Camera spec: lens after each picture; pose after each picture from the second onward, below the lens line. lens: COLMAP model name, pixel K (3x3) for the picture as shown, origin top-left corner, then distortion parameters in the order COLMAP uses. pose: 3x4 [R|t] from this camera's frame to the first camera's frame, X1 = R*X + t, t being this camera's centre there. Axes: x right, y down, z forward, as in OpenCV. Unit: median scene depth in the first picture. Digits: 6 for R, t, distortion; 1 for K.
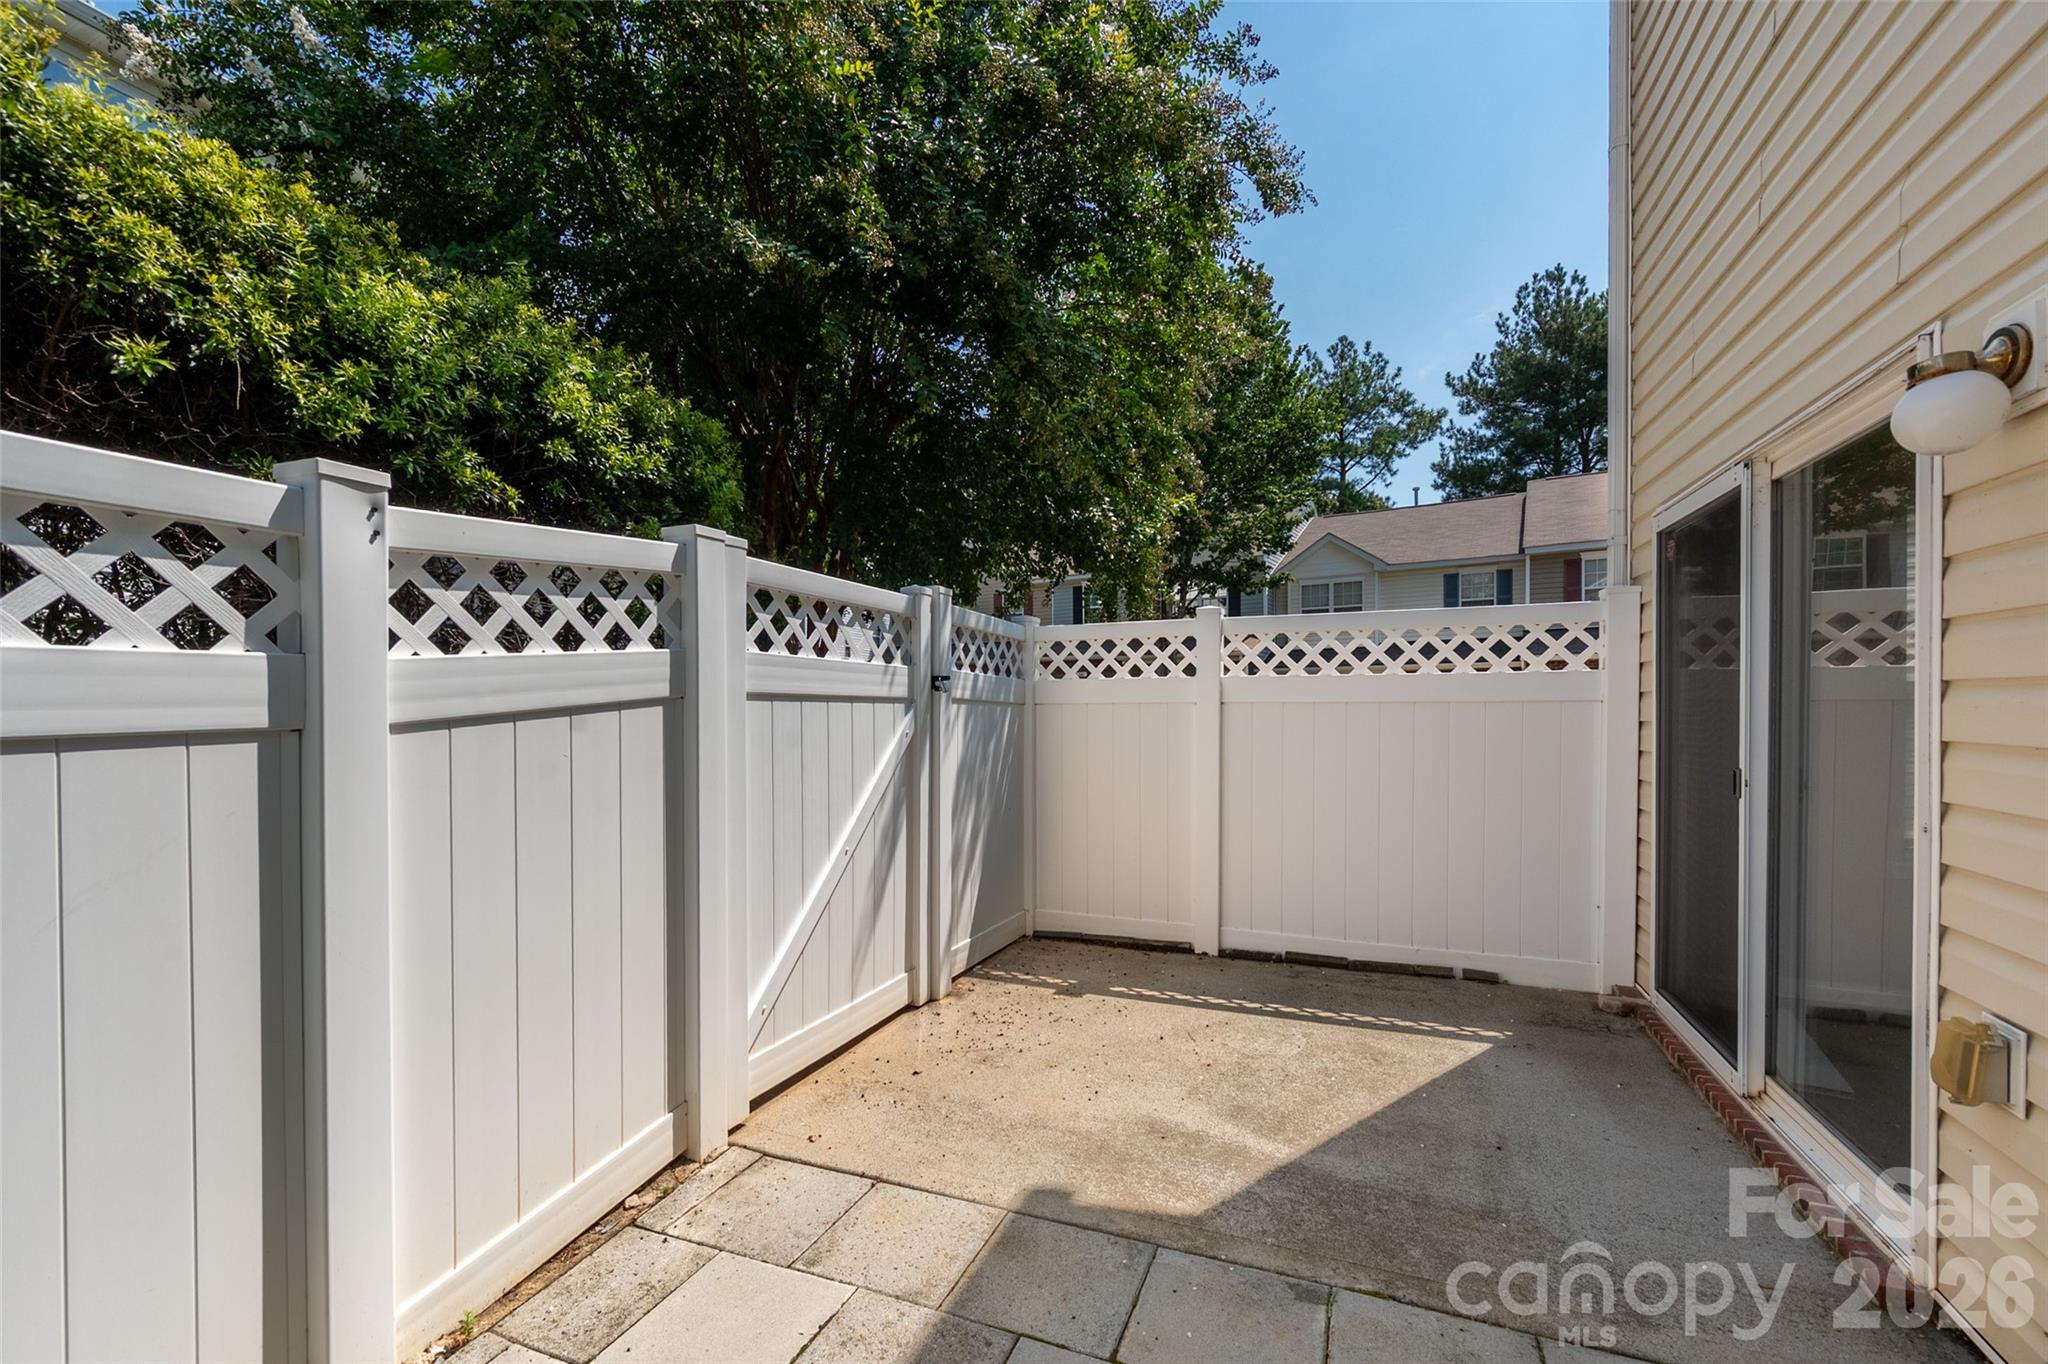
lens RADIAL K [[825.6, 0, 1029.8], [0, 825.6, 713.9], [0, 0, 1]] dist [0.000710, 0.000098]
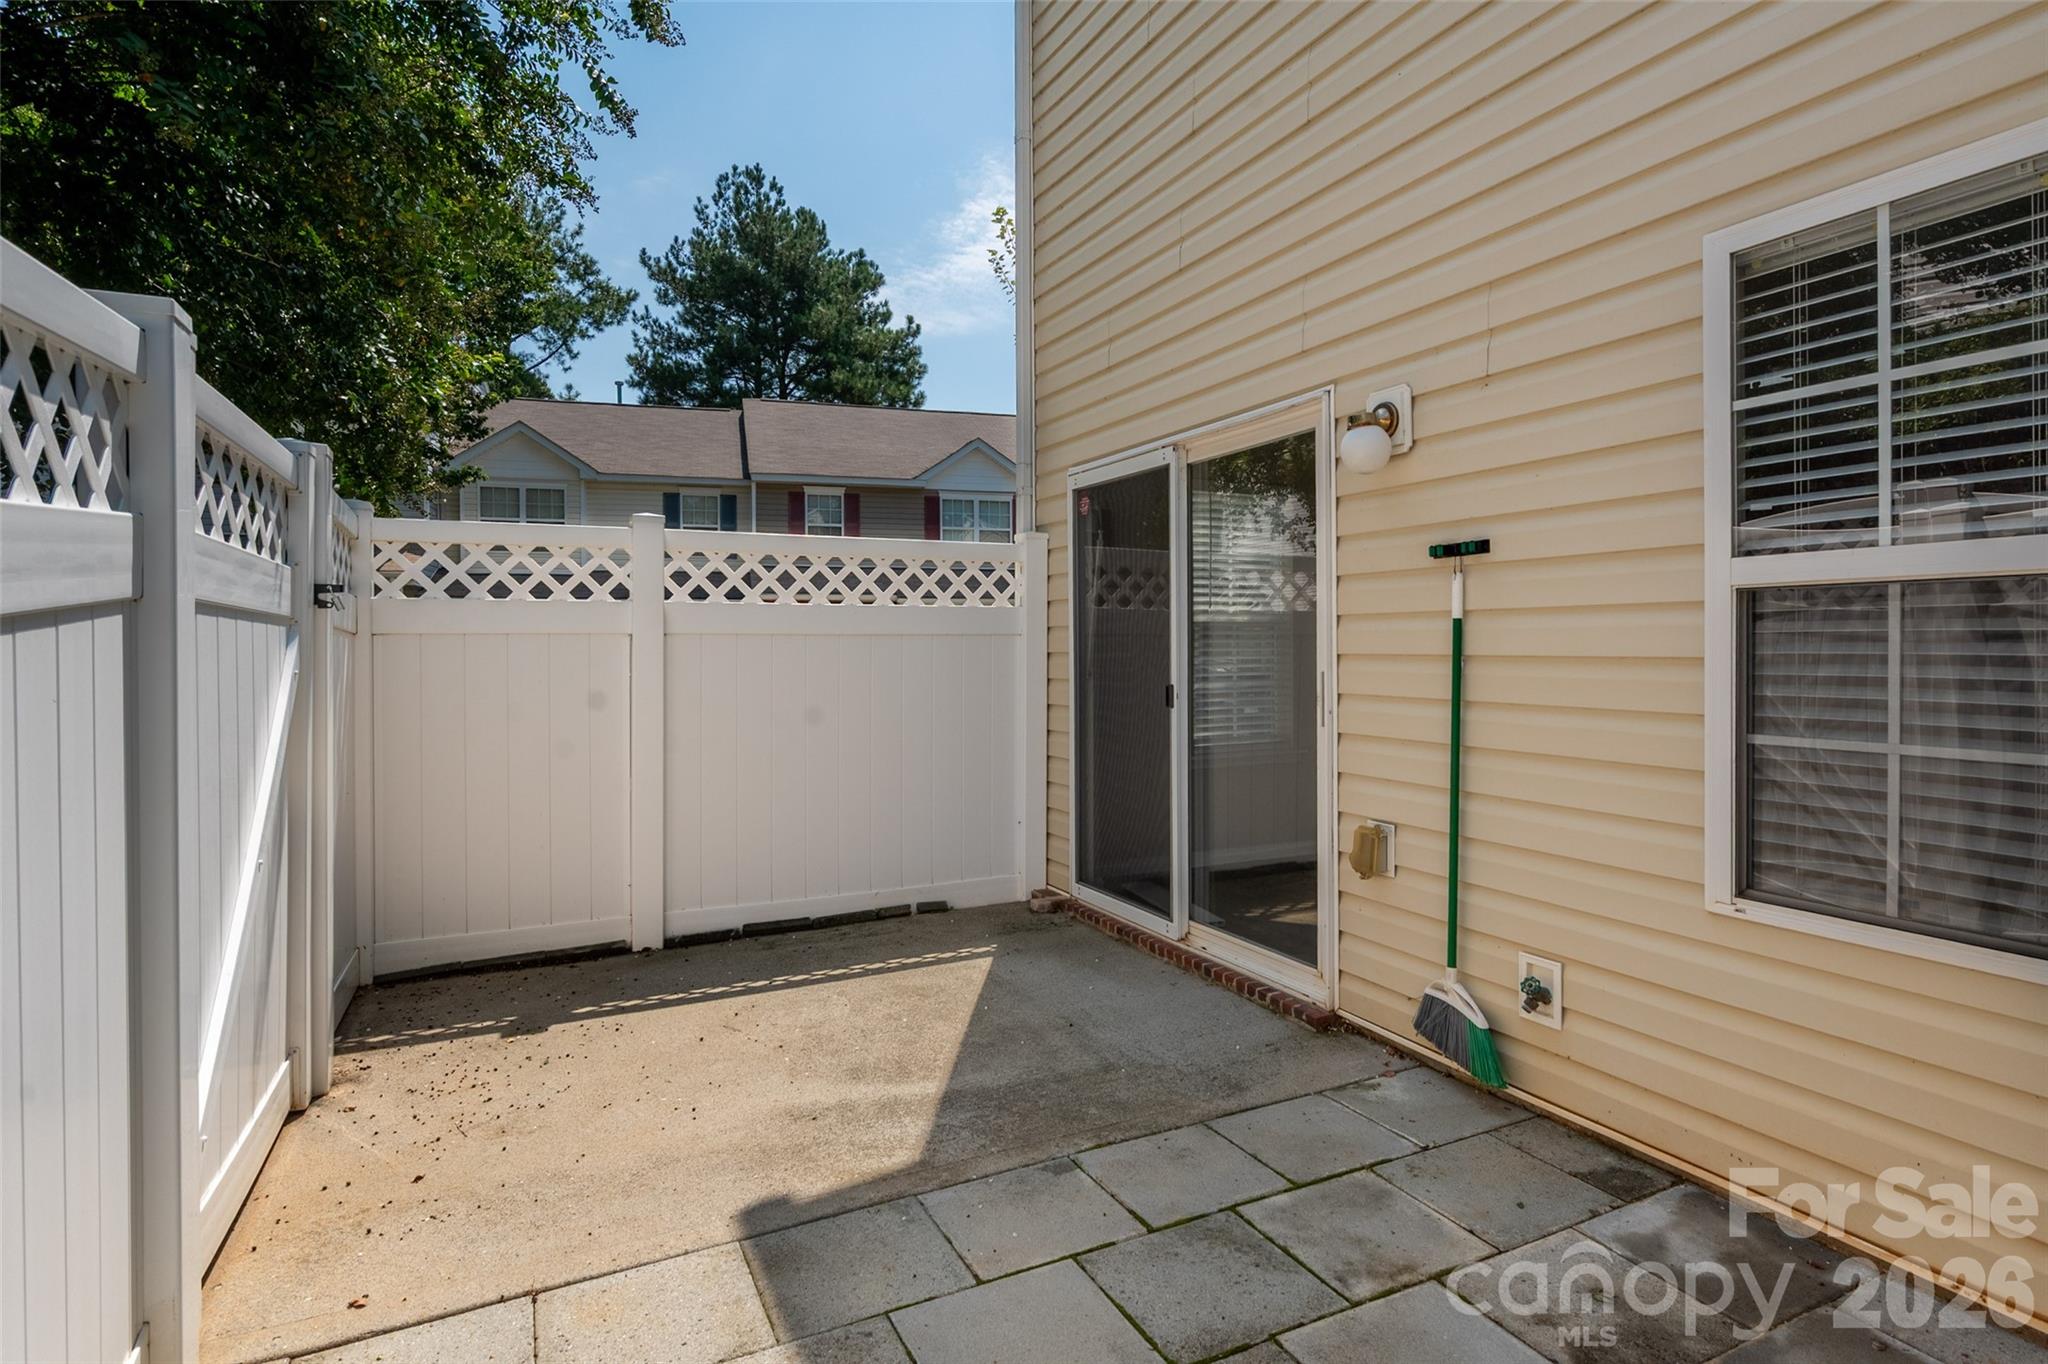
lens RADIAL K [[1064.8, 0, 1029.5], [0, 1064.8, 653.4], [0, 0, 1]] dist [-0.000577, -0.000157]
pose [[0.666740, -0.003054, 0.745284, -0.369129], [0.010004, 0.999938, -0.004852, 0.016797], [-0.745223, 0.010691, 0.666730, 0.045612]]
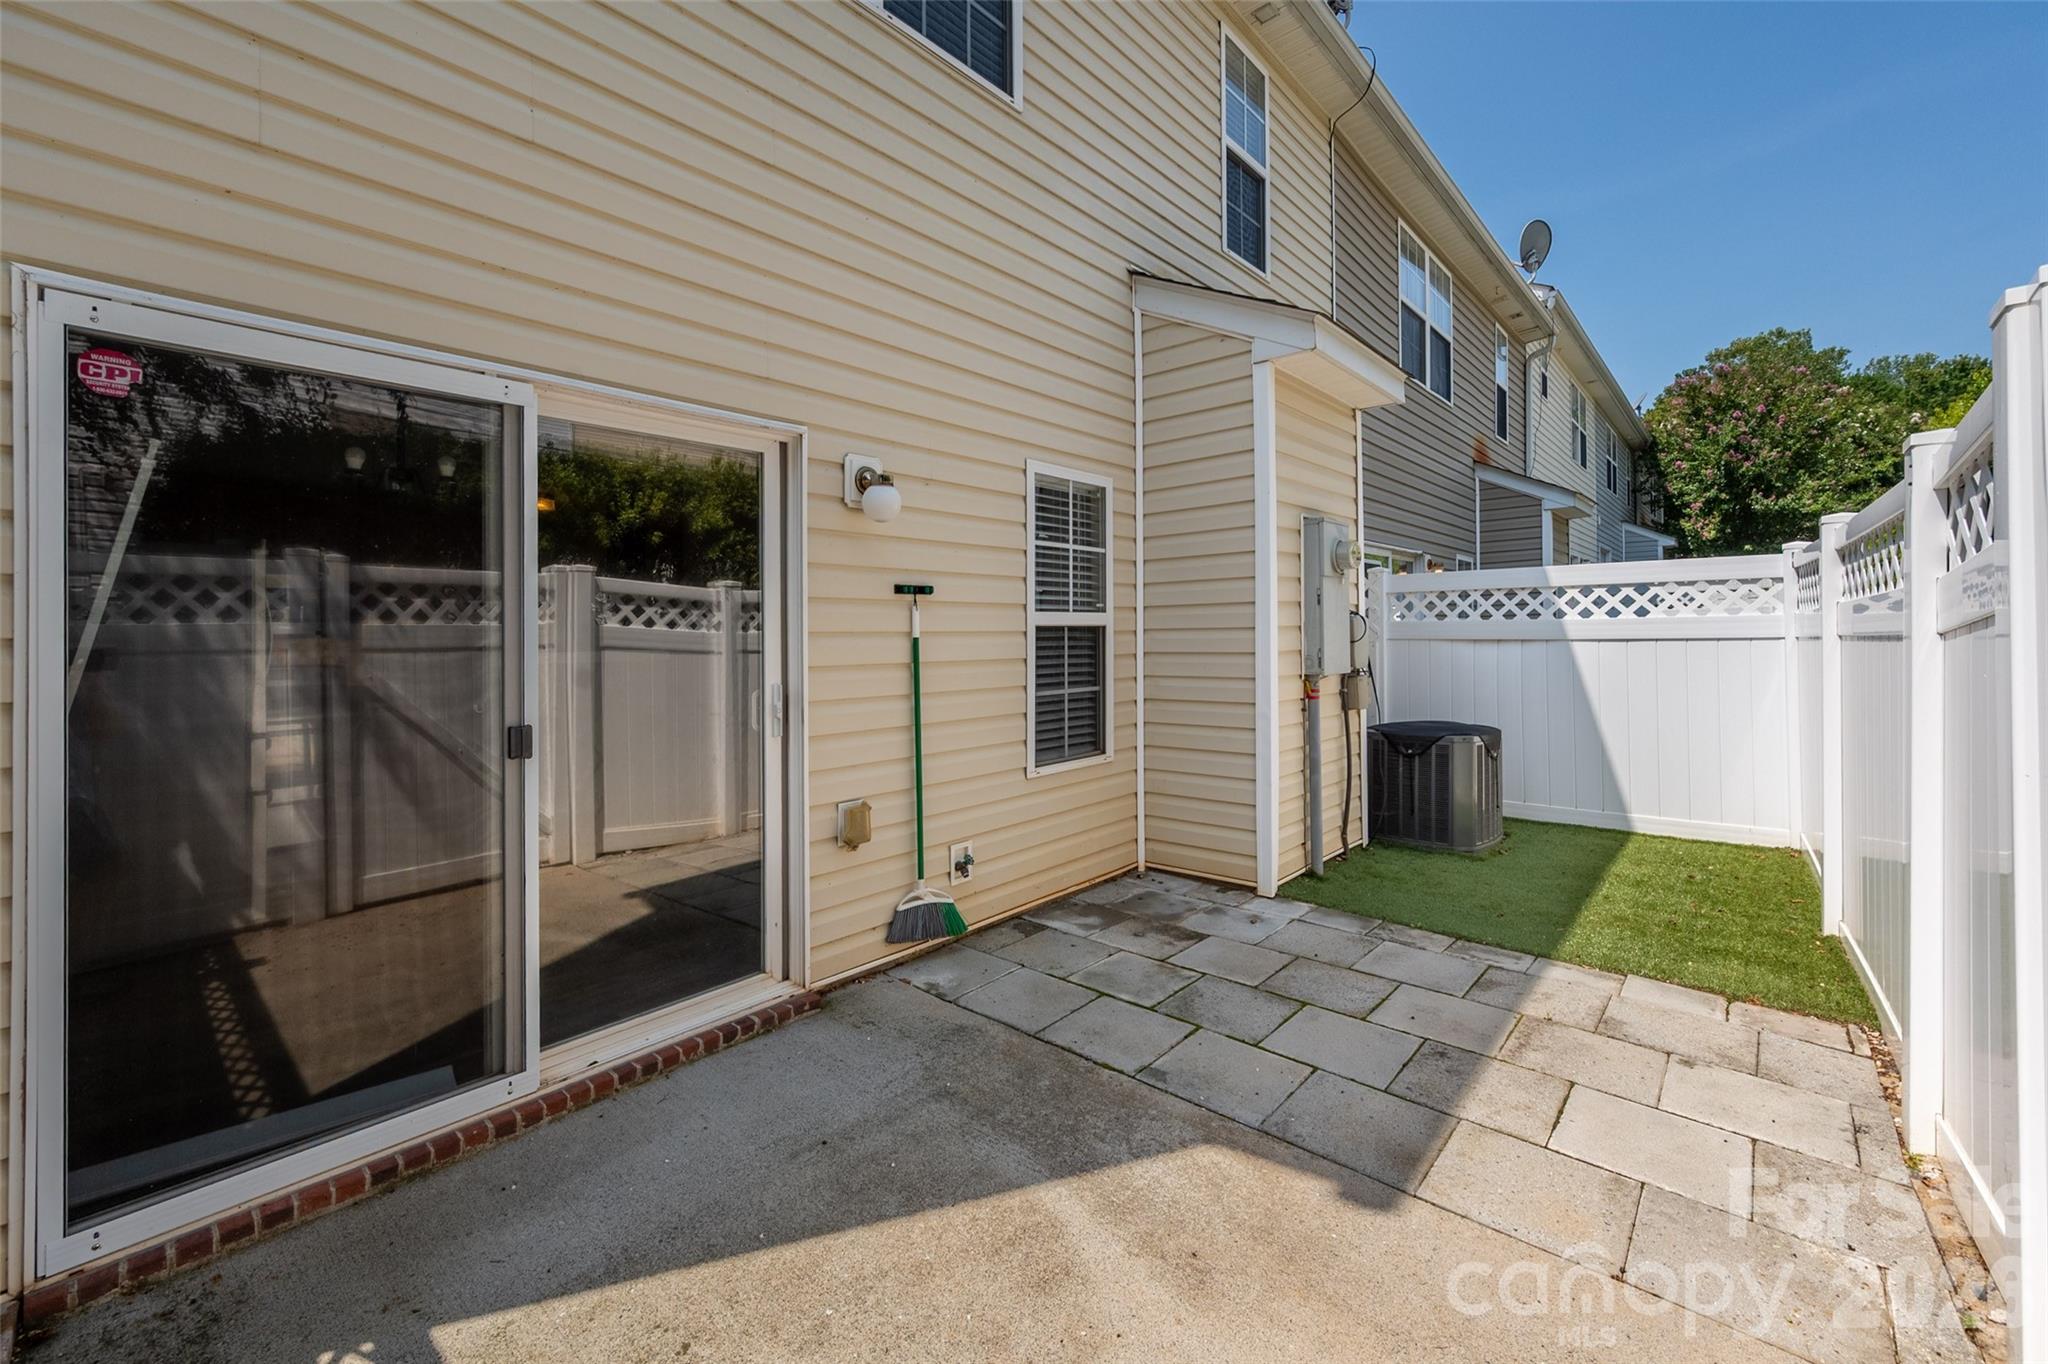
lens RADIAL K [[836.1, 0, 1029.5], [0, 836.1, 644.3], [0, 0, 1]] dist [-0.000892, 0.000407]
pose [[-0.943981, 0.023476, 0.329165, 0.033114], [0.029888, 0.999449, 0.014431, -0.012250], [-0.328645, 0.023461, -0.944162, 1.182791]]
